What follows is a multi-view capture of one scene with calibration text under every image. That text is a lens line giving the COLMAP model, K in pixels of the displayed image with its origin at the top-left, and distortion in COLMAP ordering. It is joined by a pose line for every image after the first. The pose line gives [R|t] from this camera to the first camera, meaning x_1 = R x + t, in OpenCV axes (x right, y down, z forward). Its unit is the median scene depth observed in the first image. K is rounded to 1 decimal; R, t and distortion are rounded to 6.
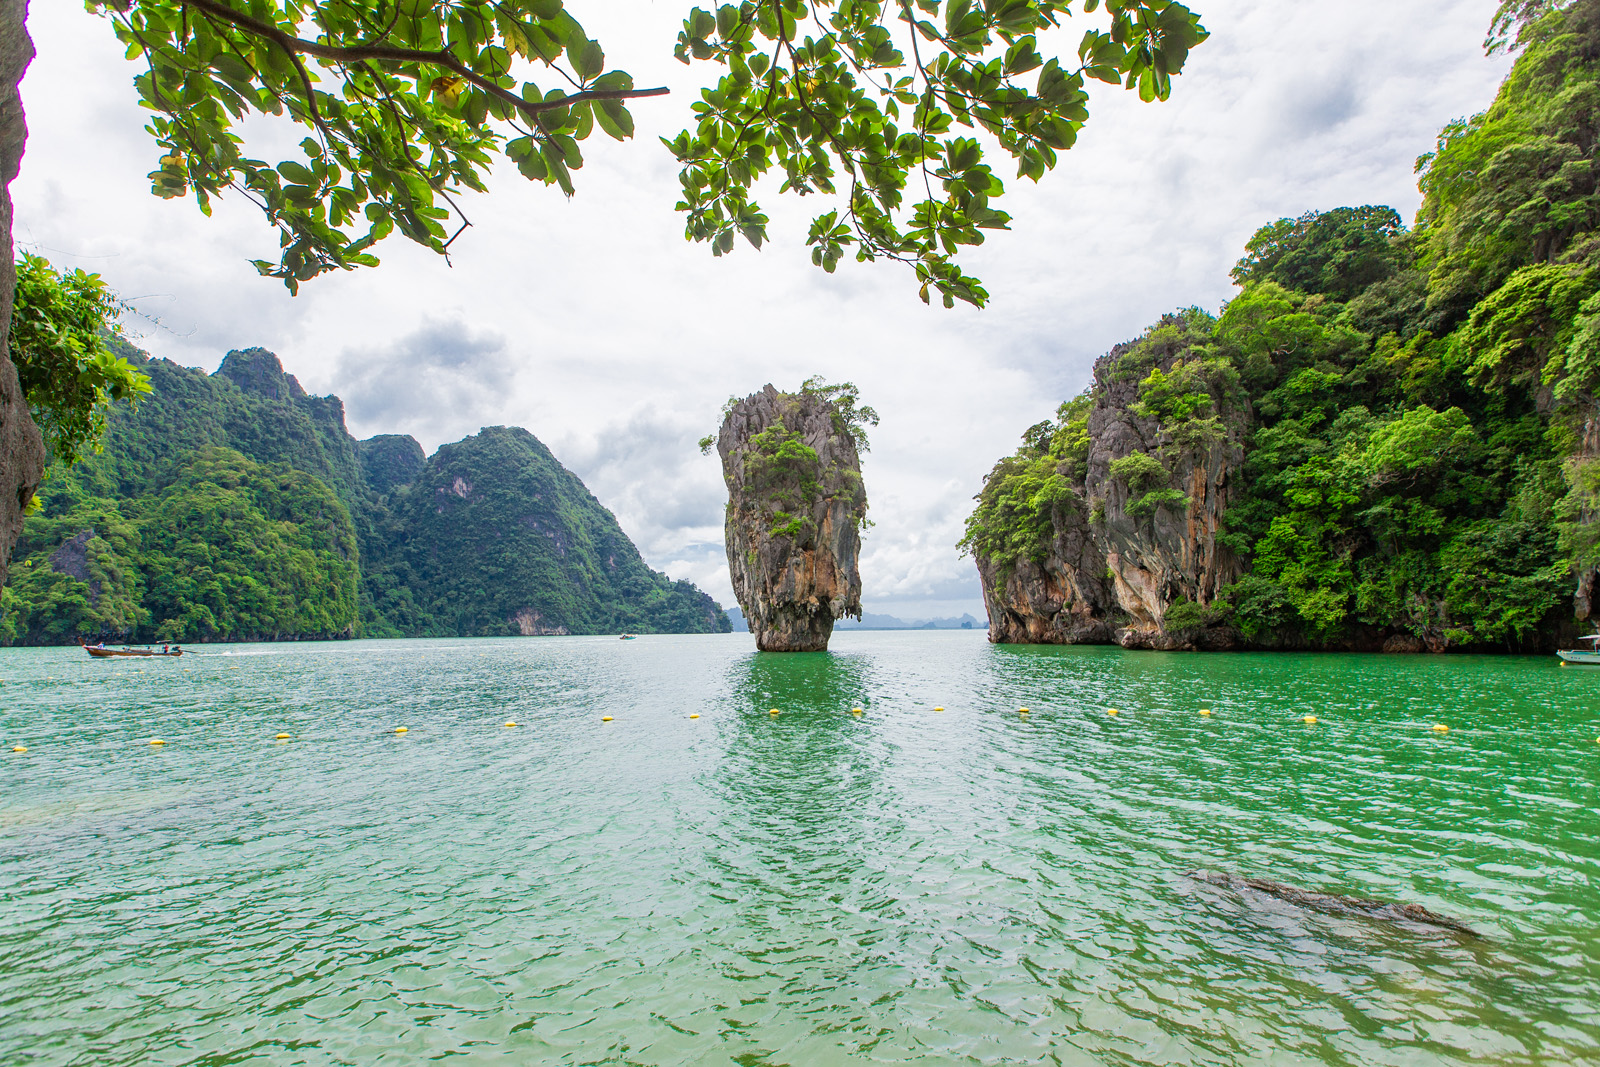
lens RADIAL K [[713.0, 0, 798.2], [0, 713.0, 533.3], [0, 0, 1]] dist [0.007384, -0.002560]
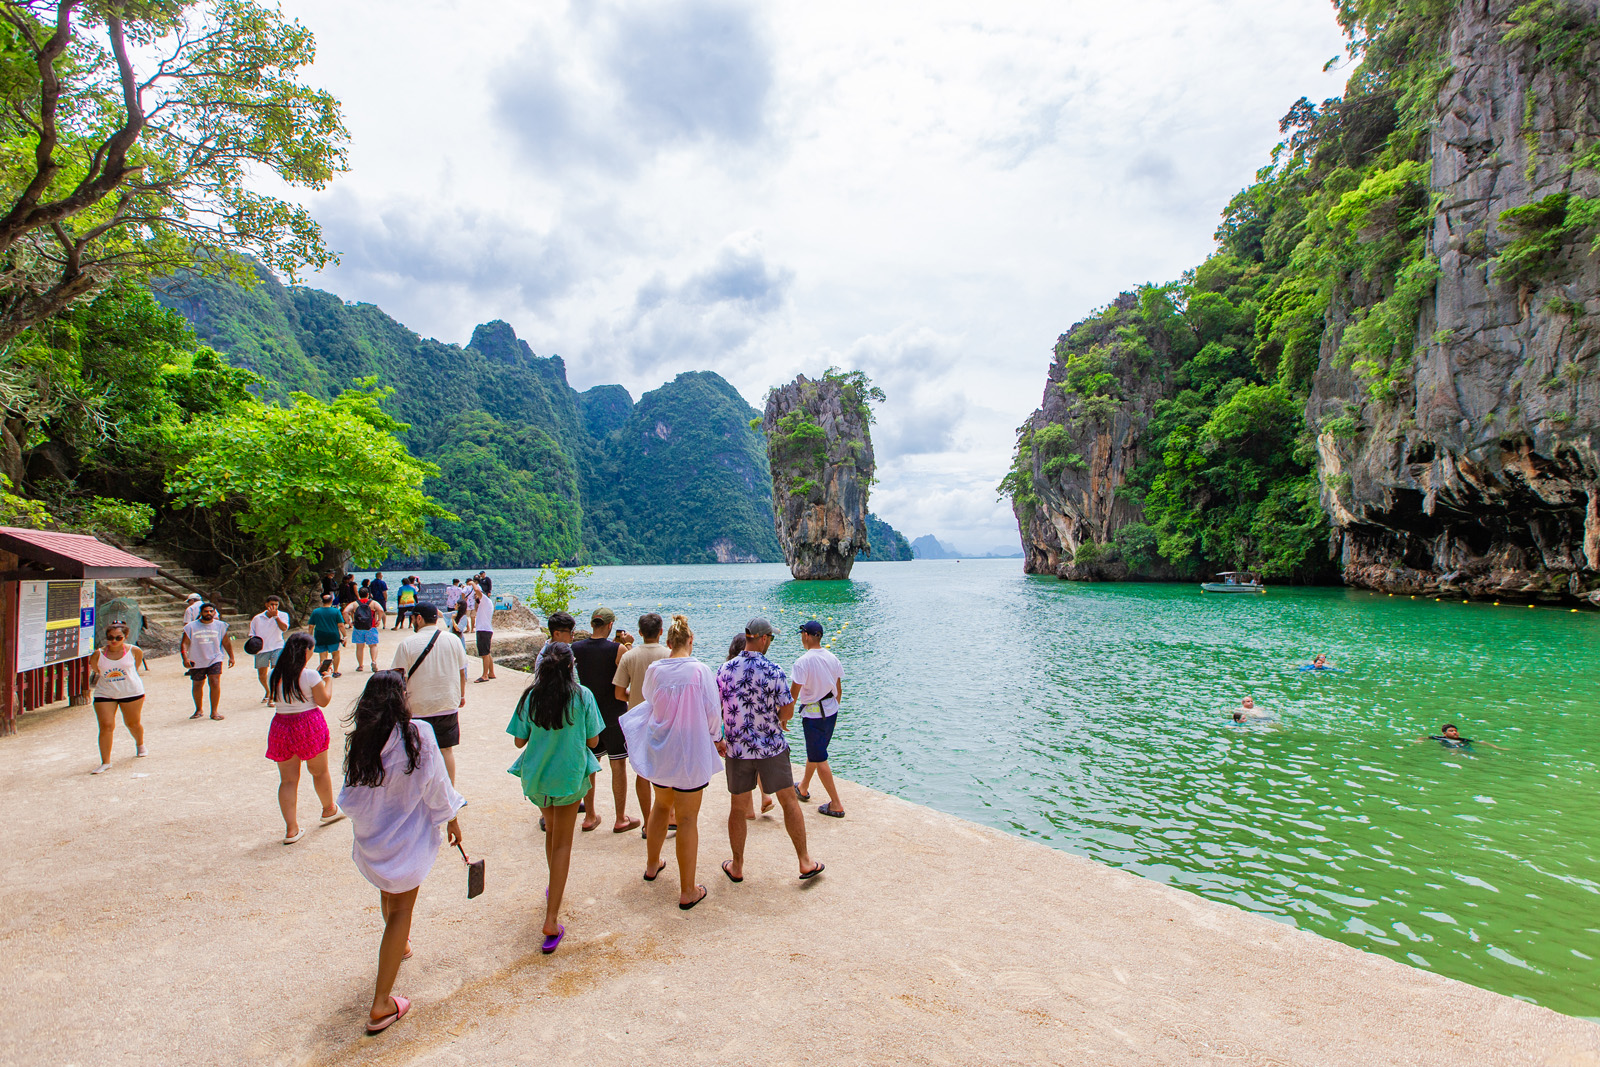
lens RADIAL K [[713.0, 0, 791.7], [0, 713.0, 528.1], [0, 0, 1]] dist [0.007384, -0.002560]
pose [[0.961757, -0.012814, -0.273603, 0.061721], [0.038344, 0.995368, 0.088165, -0.009831], [0.271206, -0.095284, 0.957793, -0.056004]]
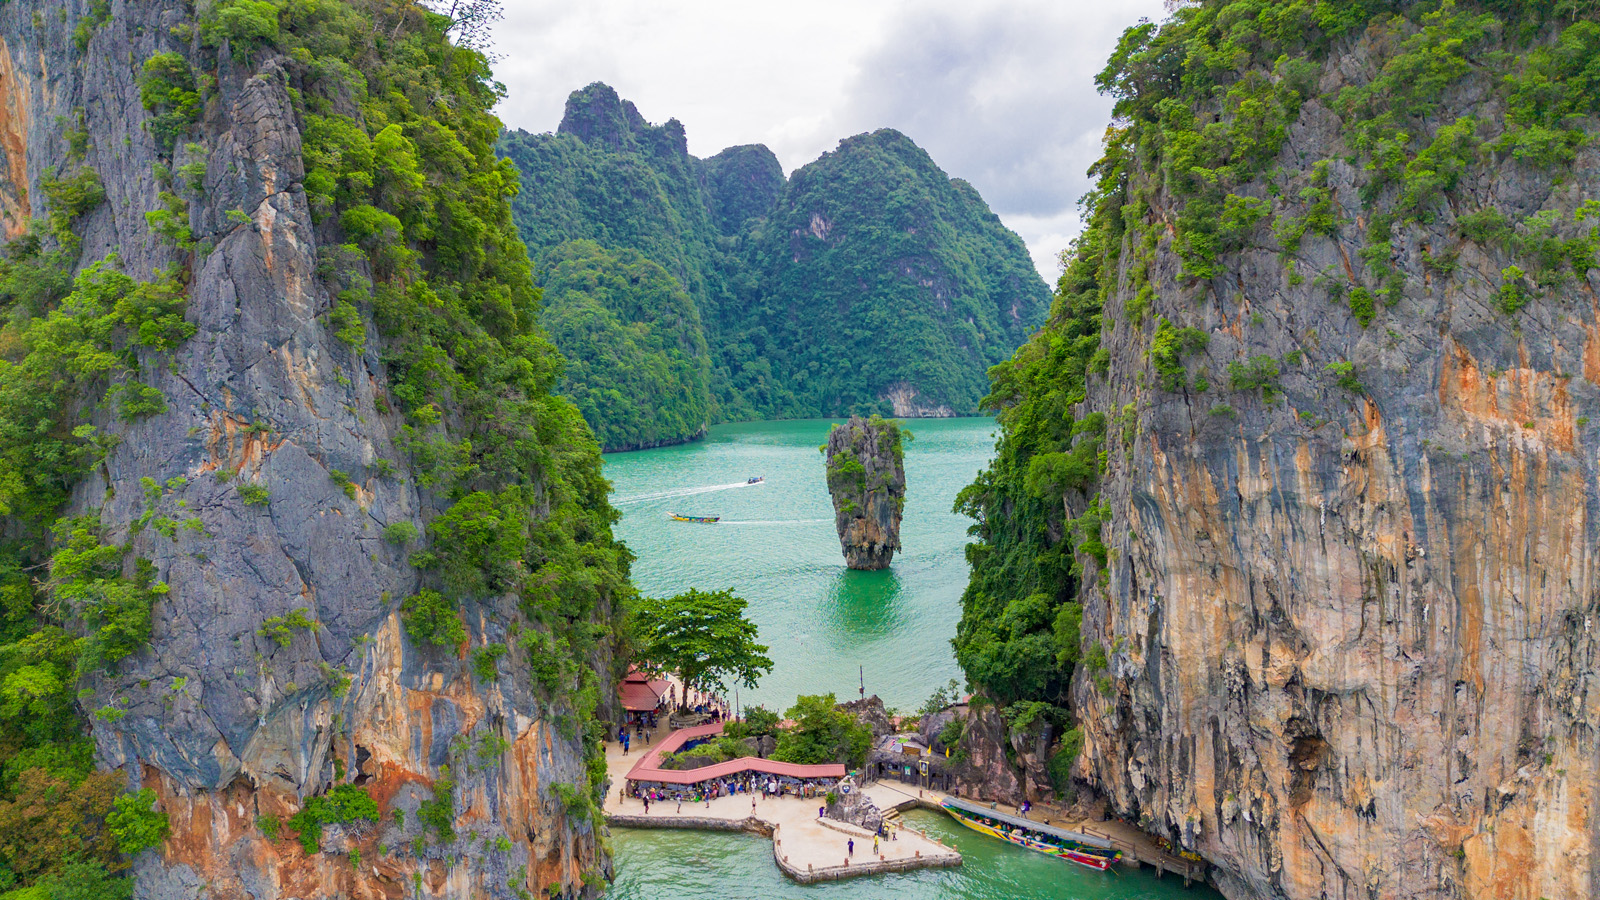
lens RADIAL K [[1108.7, 0, 800.4], [0, 1108.7, 452.5], [0, 0, 1]] dist [0.038200, -0.000146]
pose [[0.884425, 0.035492, -0.465331, 0.230840], [0.058336, 0.980875, 0.185689, -0.131719], [0.463022, -0.191374, 0.865440, -0.295979]]
